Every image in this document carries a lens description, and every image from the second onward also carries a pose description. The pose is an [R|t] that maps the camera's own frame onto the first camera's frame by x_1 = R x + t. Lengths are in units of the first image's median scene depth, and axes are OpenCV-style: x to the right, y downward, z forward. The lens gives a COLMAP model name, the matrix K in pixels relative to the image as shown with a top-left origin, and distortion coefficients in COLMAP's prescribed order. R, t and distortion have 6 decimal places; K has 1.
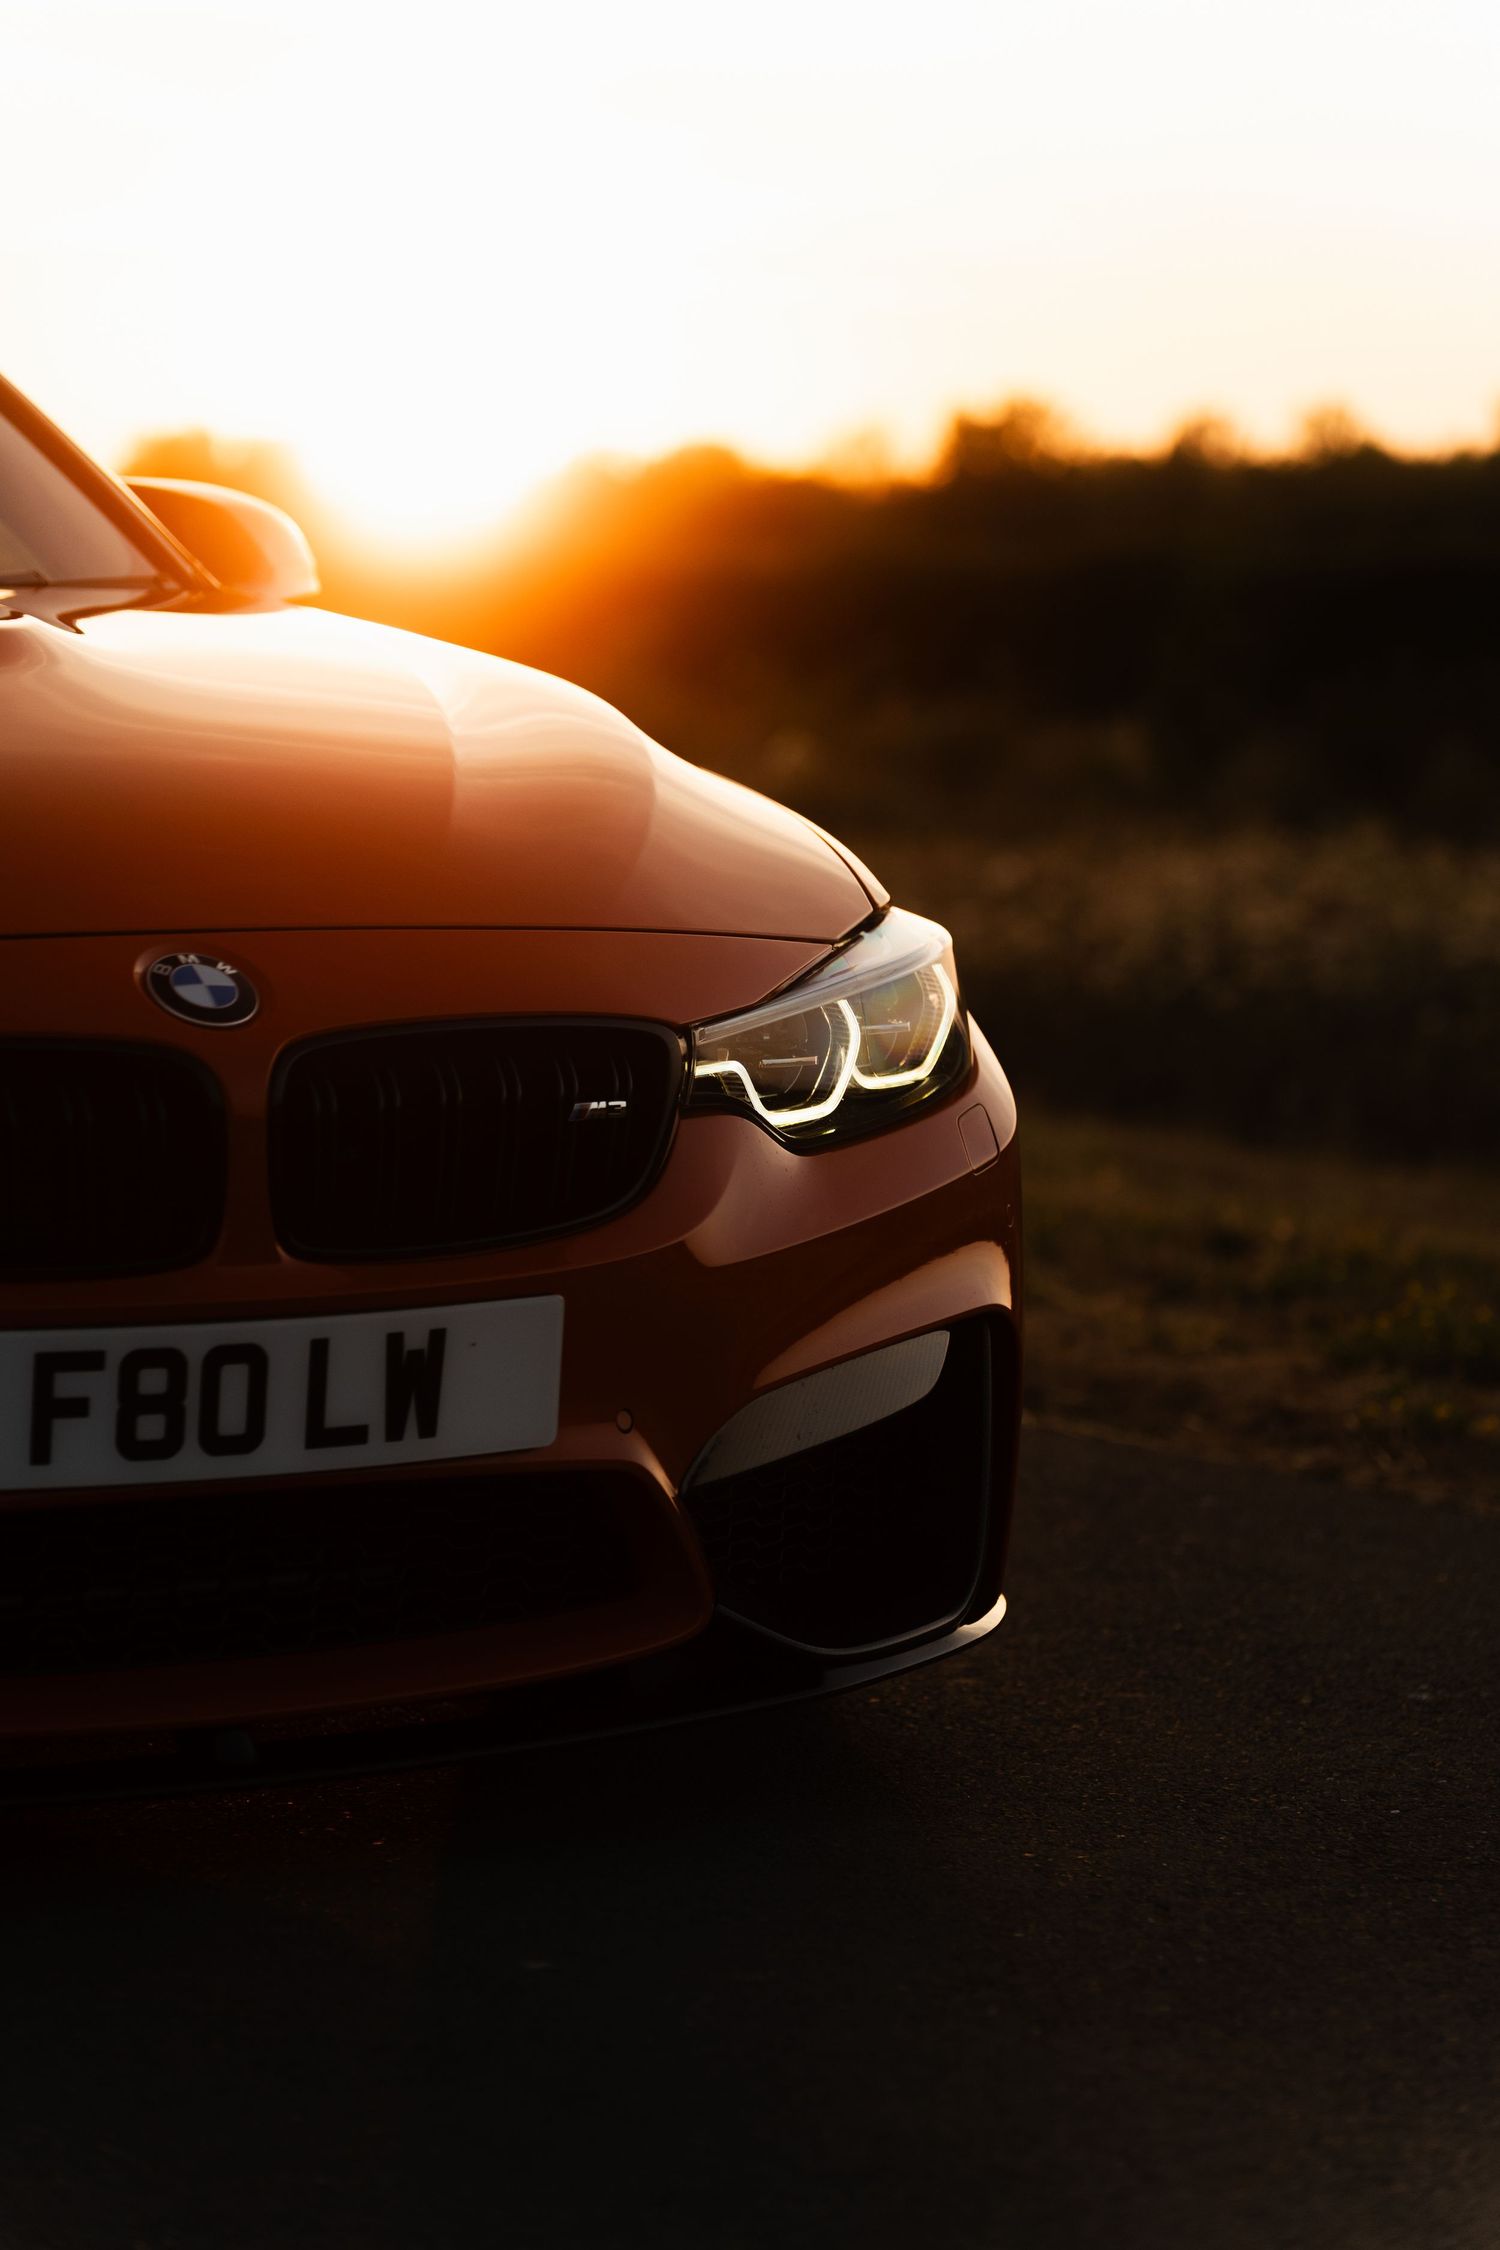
lens RADIAL K [[6510.7, 0, 750.7], [0, 6510.7, 1129.6], [0, 0, 1]] dist [0.014340, 0.000000]
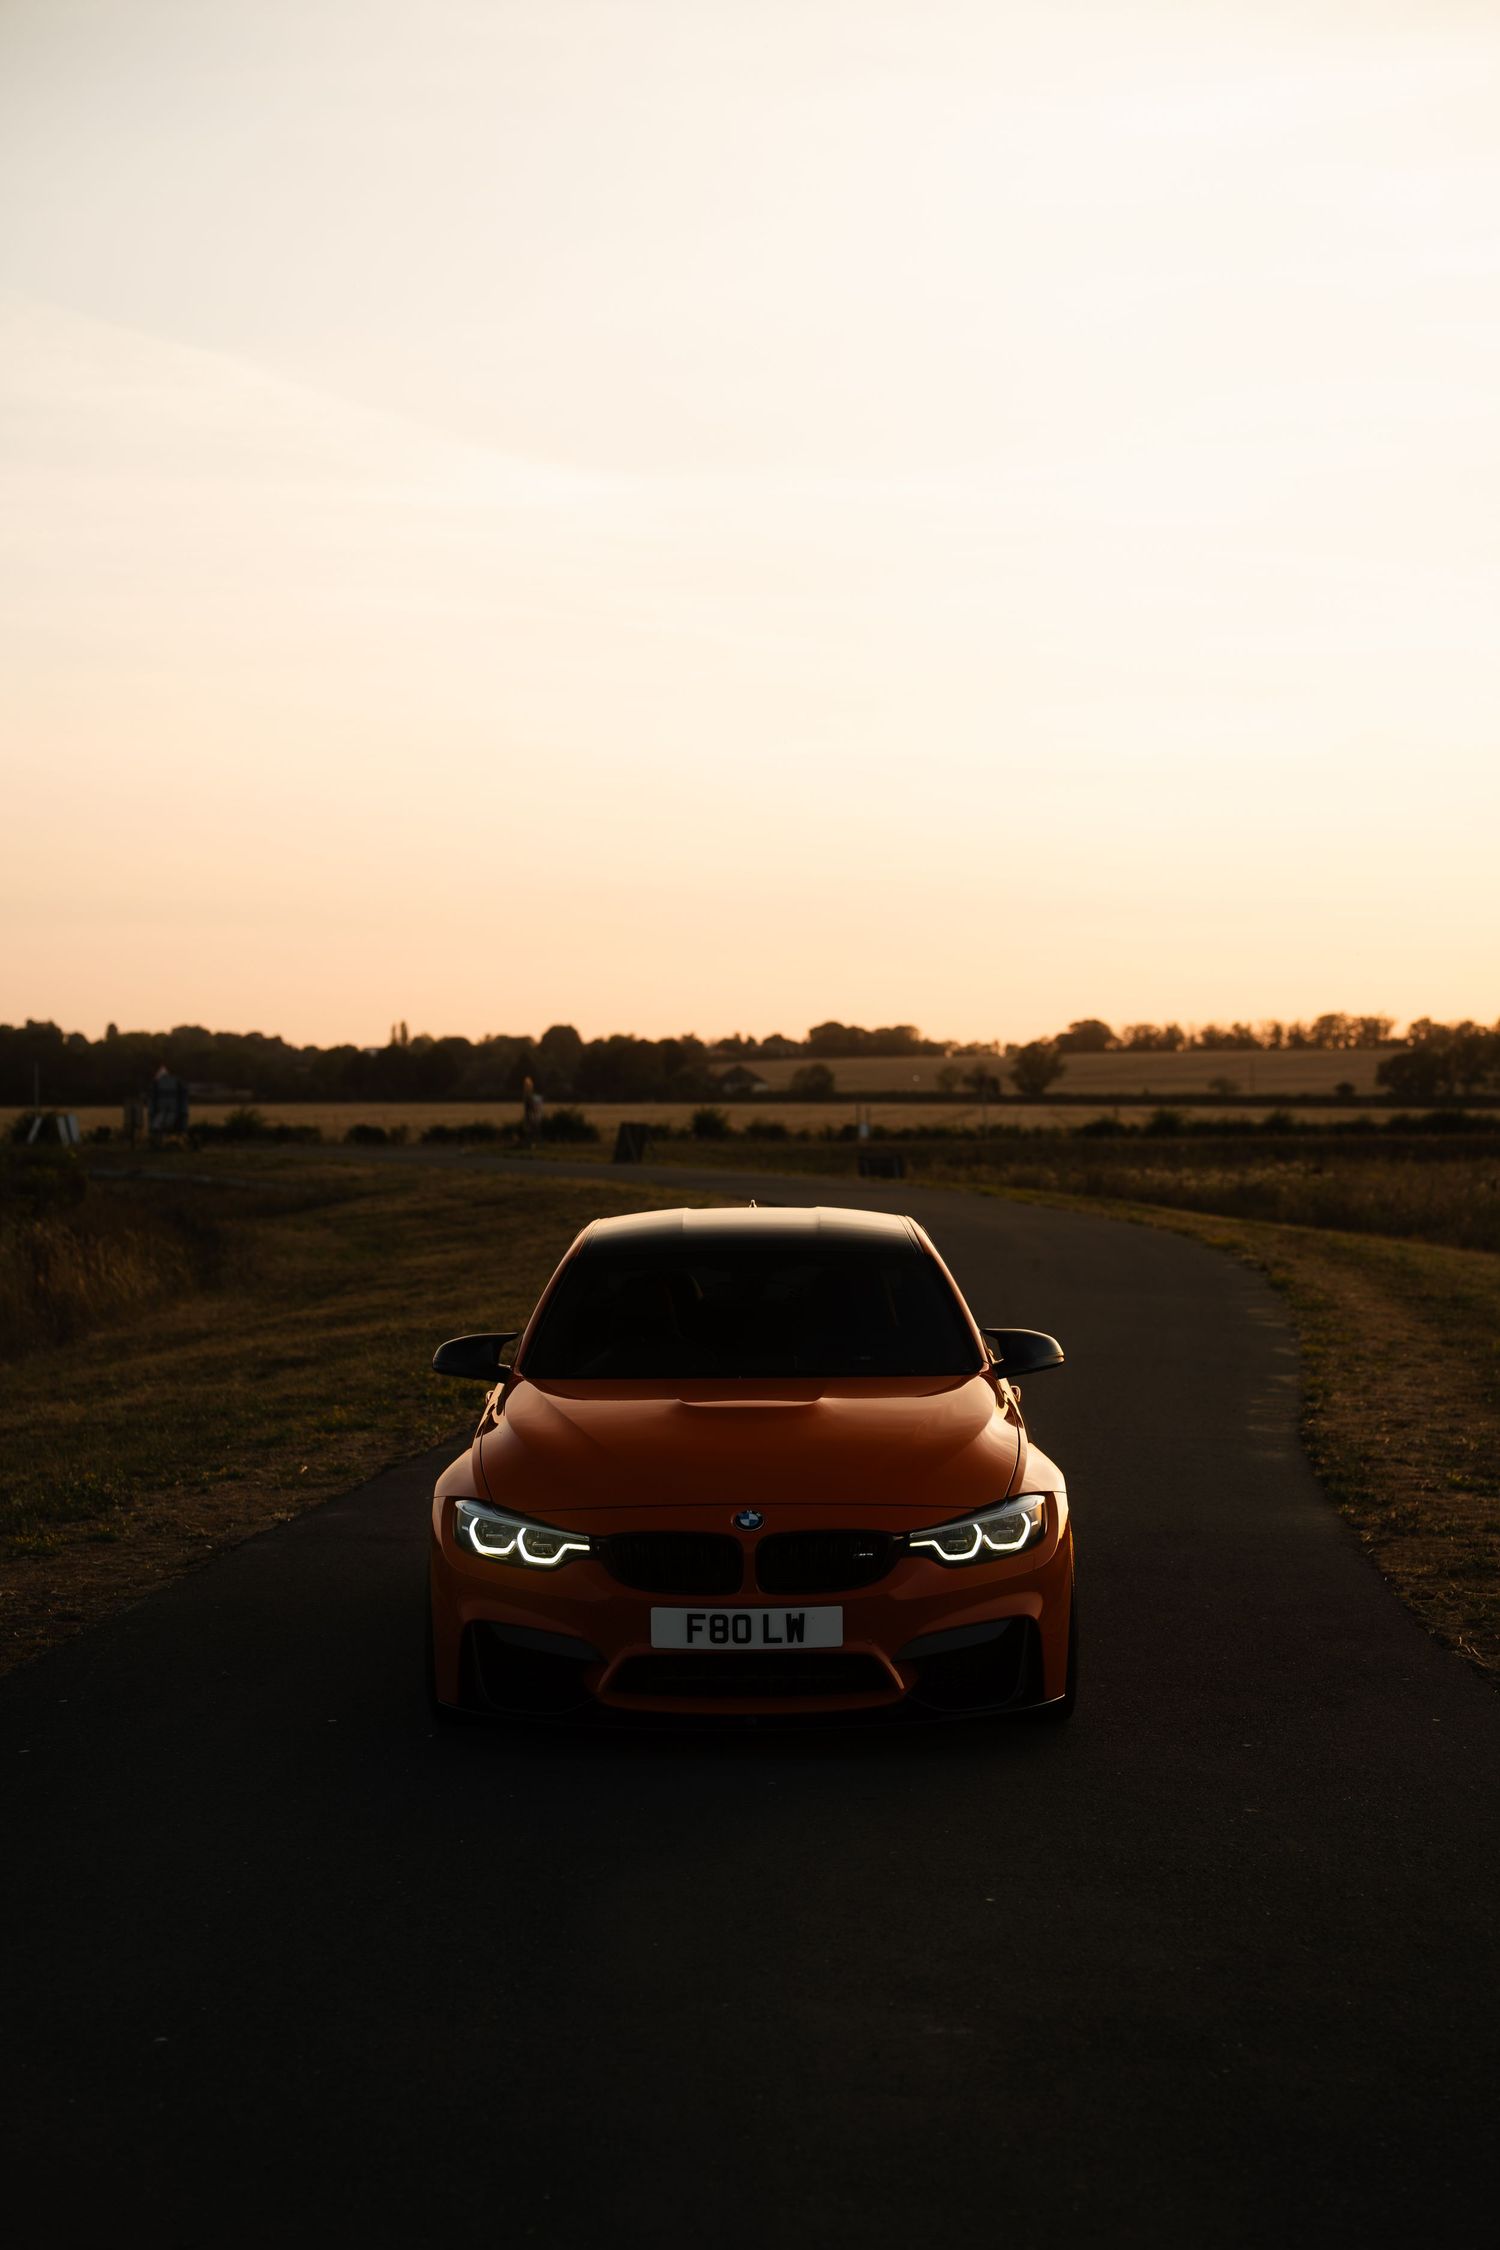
lens RADIAL K [[3706.5, 0, 726.9], [0, 3706.5, 1150.6], [0, 0, 1]] dist [0.244189, 0.000000]
pose [[0.855925, 0.002742, -0.517092, 1.023270], [-0.031418, 0.998414, -0.046712, -0.134532], [0.516144, 0.056228, 0.854654, -0.883606]]
